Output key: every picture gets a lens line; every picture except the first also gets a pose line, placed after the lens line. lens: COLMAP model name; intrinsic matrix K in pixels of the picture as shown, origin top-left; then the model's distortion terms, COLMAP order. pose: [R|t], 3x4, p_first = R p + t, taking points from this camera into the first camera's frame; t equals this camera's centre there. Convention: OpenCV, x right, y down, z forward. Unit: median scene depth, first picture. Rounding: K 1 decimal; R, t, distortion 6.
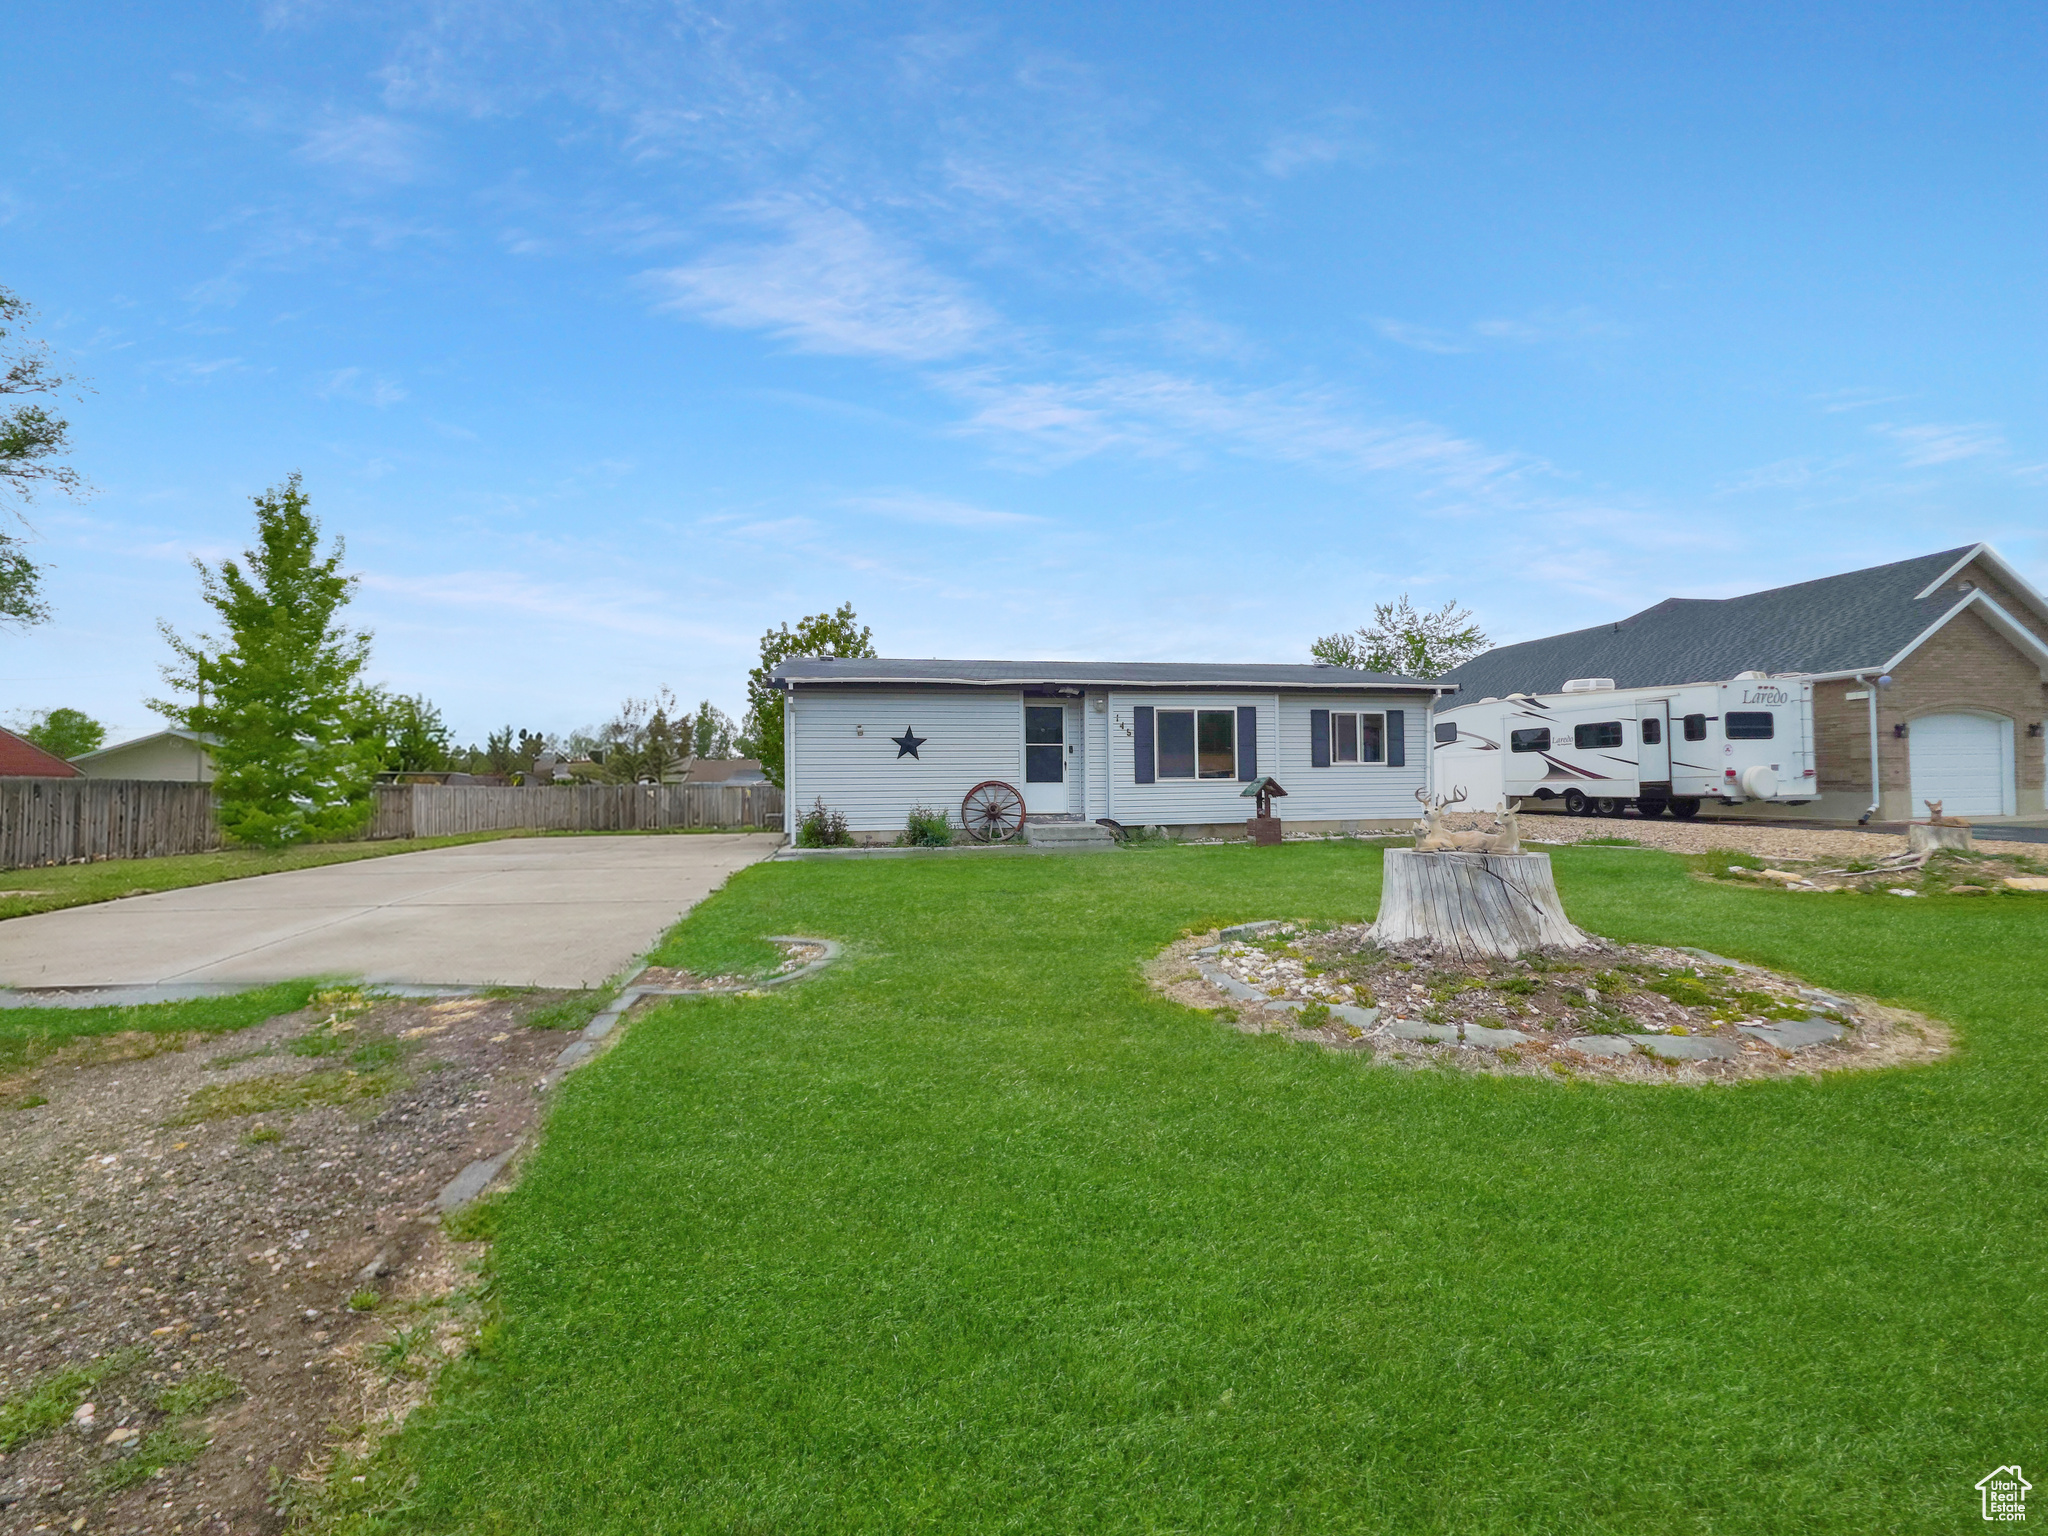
lens RADIAL K [[810.9, 0, 1024.0], [0, 810.9, 768.0], [0, 0, 1]] dist [-0.000003, 0.000089]
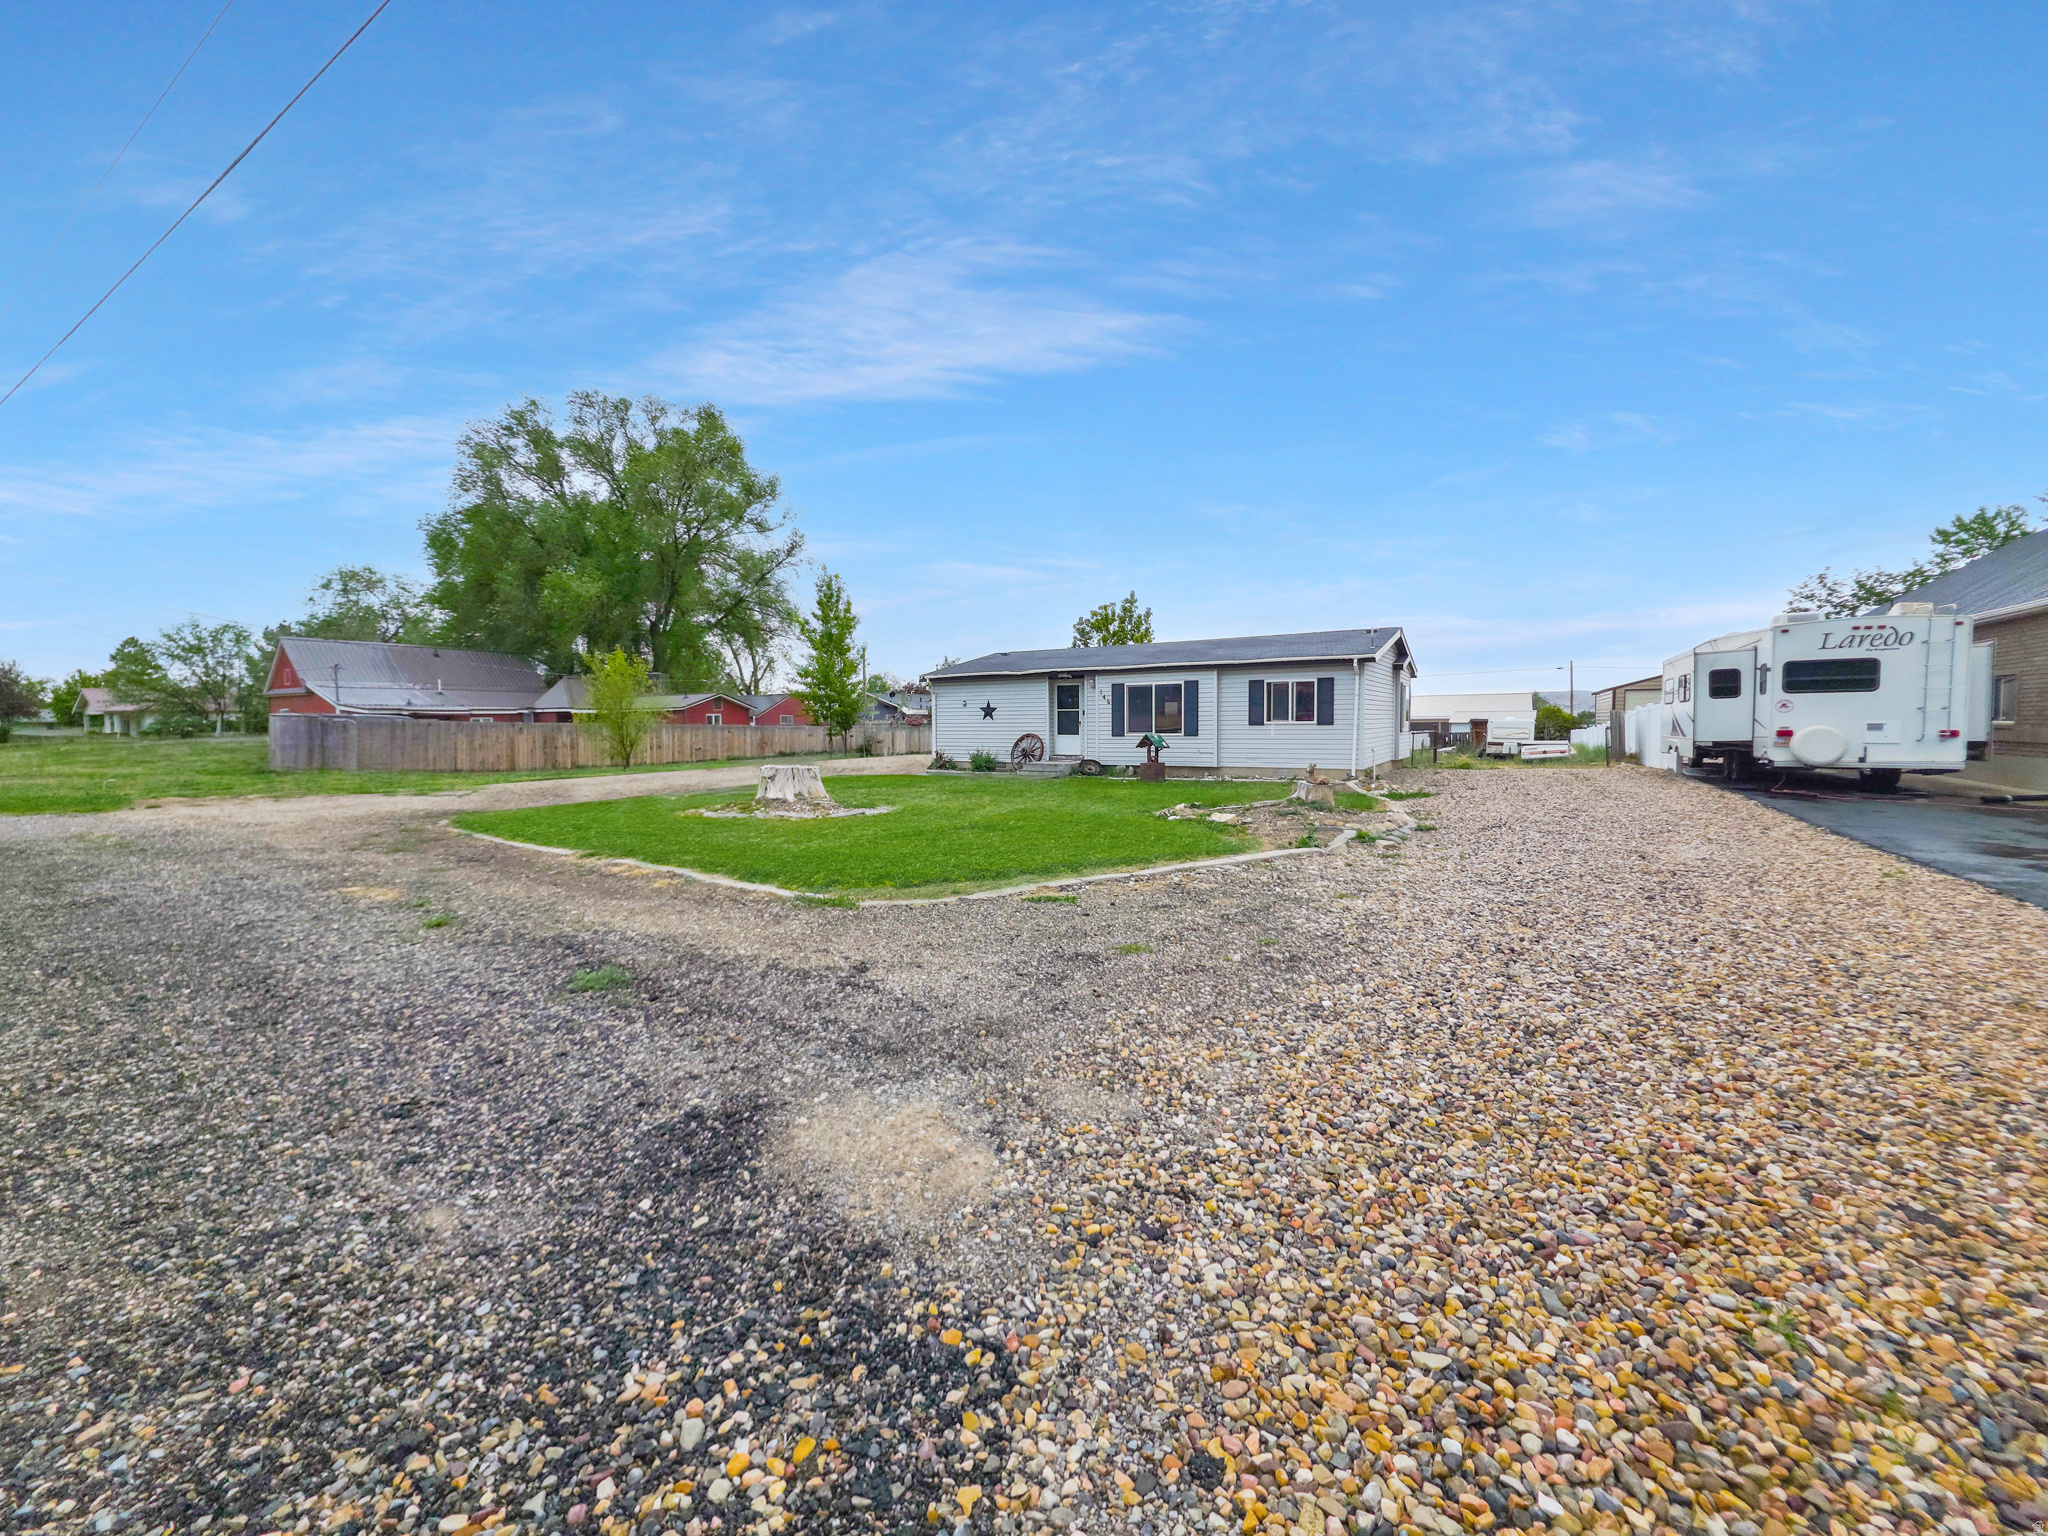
lens RADIAL K [[827.3, 0, 1017.3], [0, 827.3, 799.8], [0, 0, 1]] dist [-0.000093, 0.000099]
pose [[0.752513, 0.062602, -0.655595, 0.945489], [0.006344, 0.994737, 0.102269, -0.020166], [0.658547, -0.081118, 0.748155, -0.230521]]
